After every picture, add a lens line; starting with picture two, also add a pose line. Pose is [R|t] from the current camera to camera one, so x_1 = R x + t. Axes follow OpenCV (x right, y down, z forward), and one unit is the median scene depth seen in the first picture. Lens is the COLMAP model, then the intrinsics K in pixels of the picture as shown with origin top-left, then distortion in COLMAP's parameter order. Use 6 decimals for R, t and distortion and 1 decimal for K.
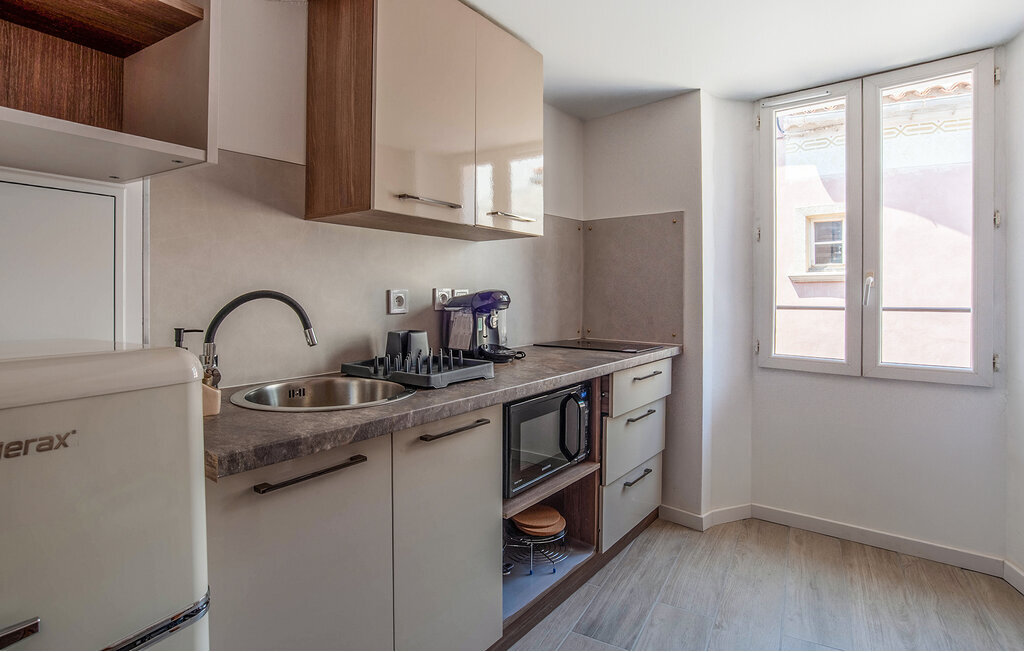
lens RADIAL K [[540.3, 0, 532.7], [0, 540.3, 290.8], [0, 0, 1]] dist [-0.004221, -0.000504]
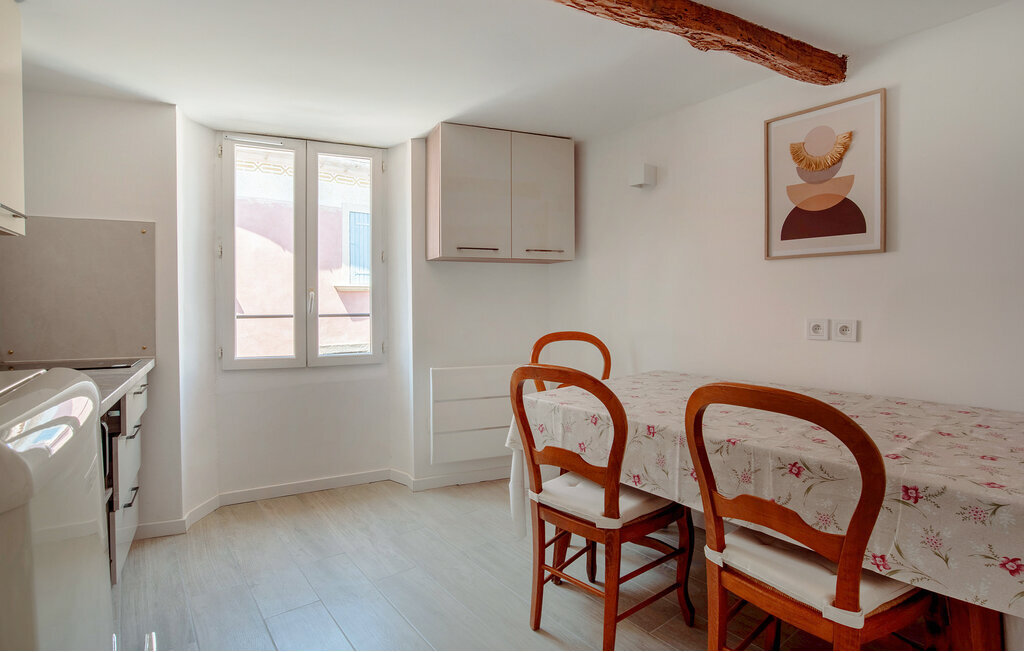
lens RADIAL K [[534.5, 0, 507.1], [0, 534.5, 308.4], [0, 0, 1]] dist [-0.001757, 0.000102]
pose [[0.427399, -0.012808, 0.903973, -0.377020], [0.001111, 0.999906, 0.013642, -0.002596], [-0.904063, -0.004827, 0.427373, -0.003766]]
